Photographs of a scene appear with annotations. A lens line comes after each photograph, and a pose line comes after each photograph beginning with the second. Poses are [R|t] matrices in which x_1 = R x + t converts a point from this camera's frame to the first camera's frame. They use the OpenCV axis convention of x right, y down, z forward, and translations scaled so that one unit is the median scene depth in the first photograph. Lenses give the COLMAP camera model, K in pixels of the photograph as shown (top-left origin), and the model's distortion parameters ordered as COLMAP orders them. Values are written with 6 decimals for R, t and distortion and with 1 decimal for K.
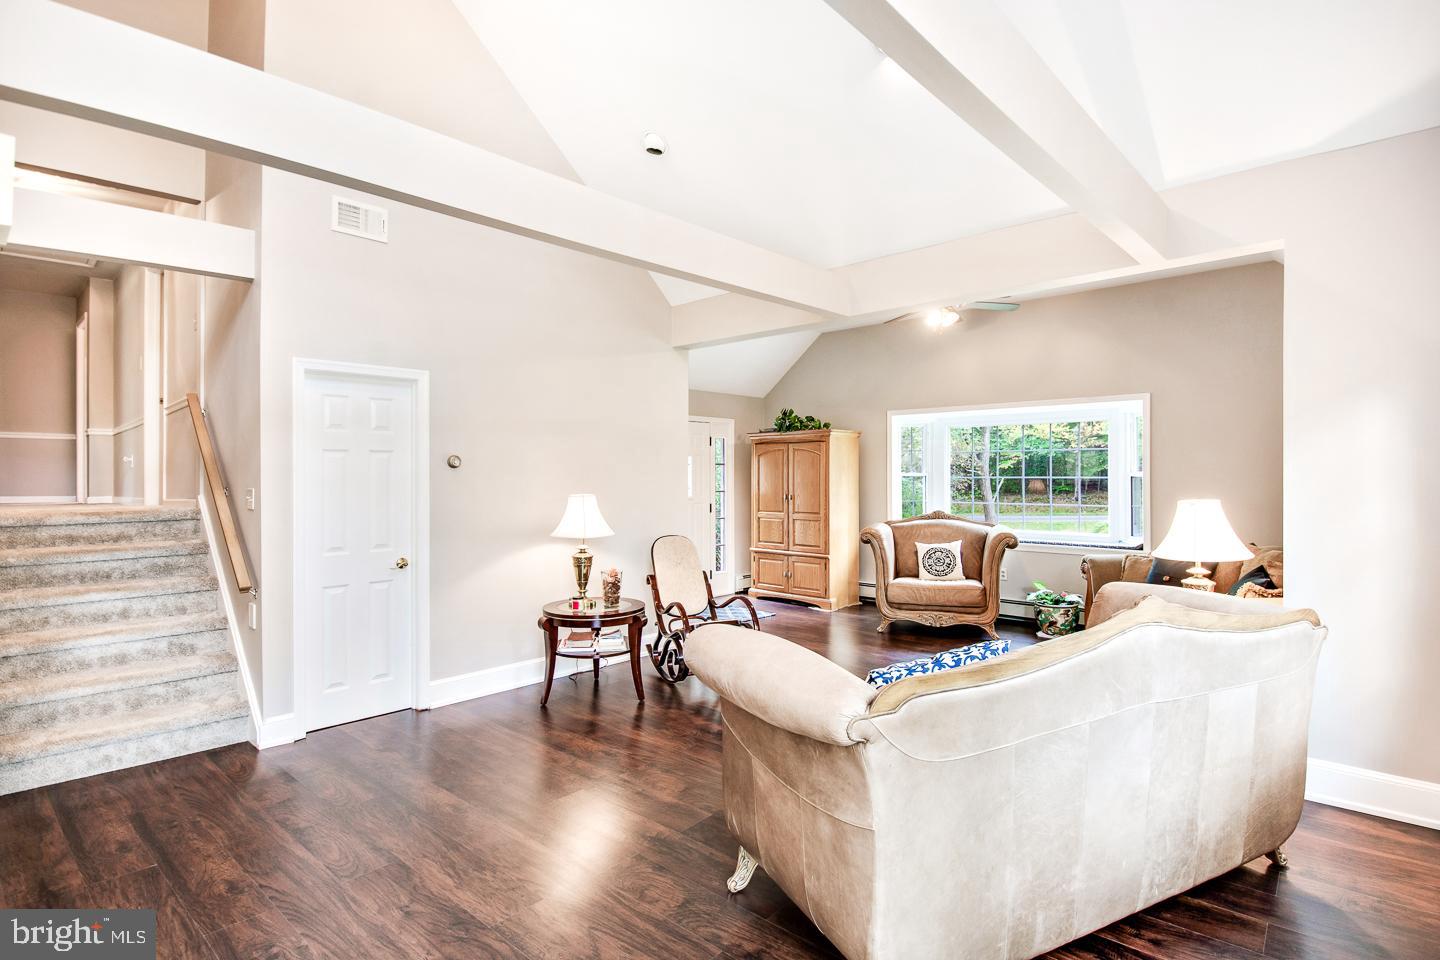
lens RADIAL K [[712.0, 0, 720.0], [0, 712.0, 480.0], [0, 0, 1]] dist [0.002528, 0.000273]
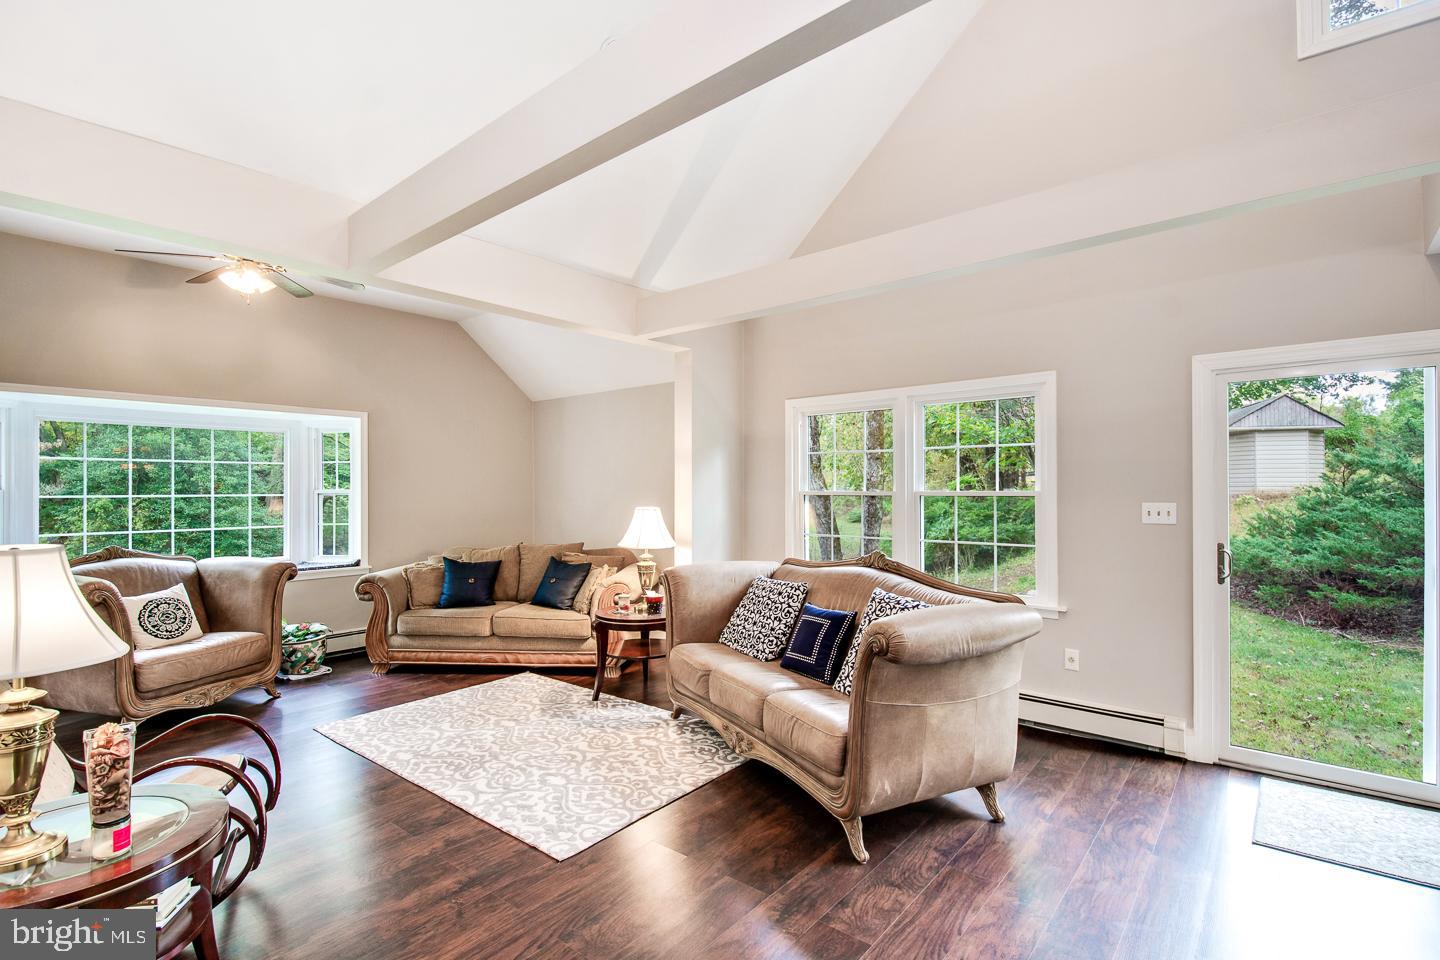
lens RADIAL K [[712.0, 0, 720.0], [0, 712.0, 480.0], [0, 0, 1]] dist [0.002528, 0.000273]
pose [[-0.061339, 0.015803, 0.997992, -0.456743], [0.015630, 0.999767, -0.014871, -0.001124], [-0.997995, 0.014687, -0.061572, 0.541623]]
